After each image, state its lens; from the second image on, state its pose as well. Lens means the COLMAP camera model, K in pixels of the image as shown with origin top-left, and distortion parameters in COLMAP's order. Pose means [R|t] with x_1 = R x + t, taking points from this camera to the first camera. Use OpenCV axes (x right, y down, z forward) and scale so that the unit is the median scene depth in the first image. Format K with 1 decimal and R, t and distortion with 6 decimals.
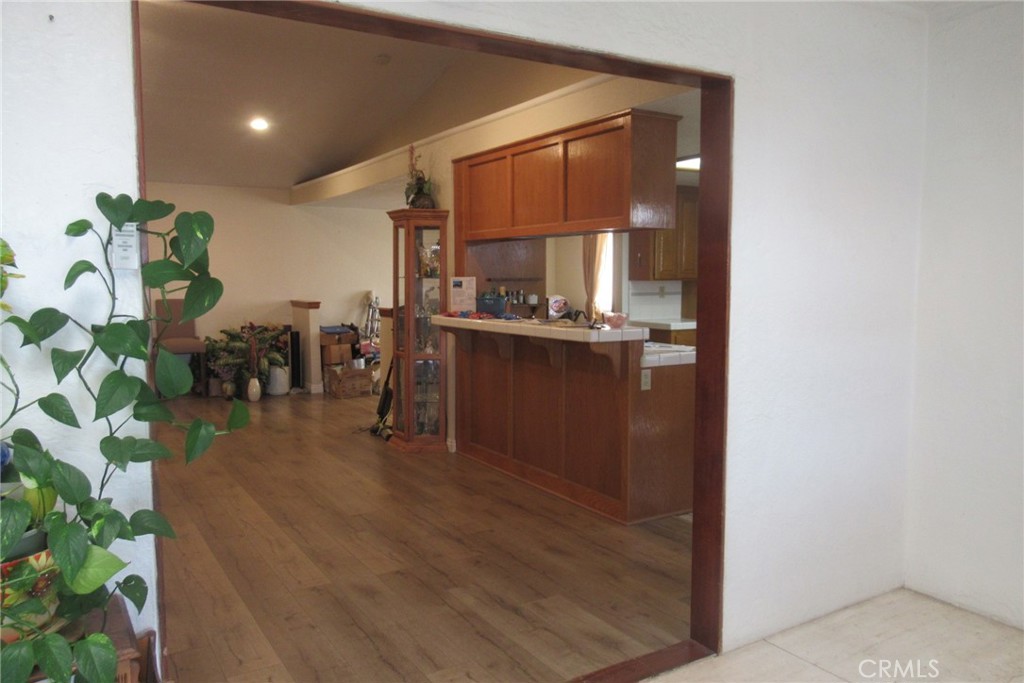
lens RADIAL K [[754.6, 0, 509.3], [0, 754.6, 340.7], [0, 0, 1]] dist [-0.001494, -0.012196]
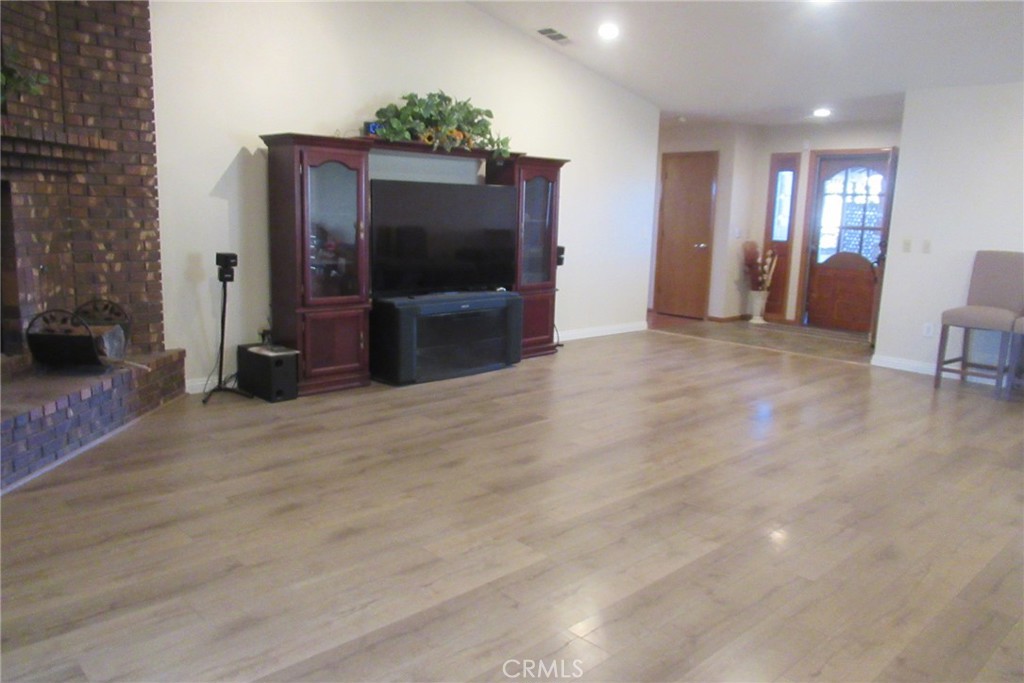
lens RADIAL K [[754.6, 0, 509.3], [0, 754.6, 340.7], [0, 0, 1]] dist [-0.001494, -0.012196]
pose [[0.208424, 0.170830, -0.963004, 0.259328], [-0.108241, 0.982608, 0.150881, -0.069505], [0.972031, 0.072789, 0.223290, 0.960141]]
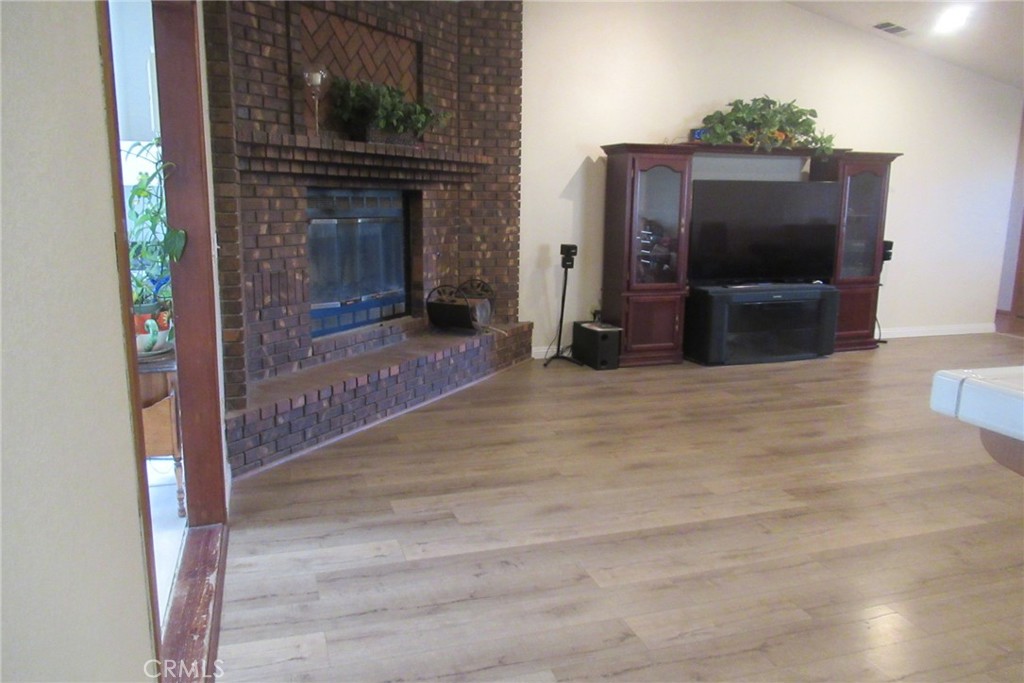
lens RADIAL K [[754.6, 0, 509.3], [0, 754.6, 340.7], [0, 0, 1]] dist [-0.001494, -0.012196]
pose [[-0.233804, 0.173368, -0.956702, 0.482016], [-0.090054, 0.975883, 0.198852, -0.076465], [0.968104, 0.132647, -0.212553, 1.013249]]
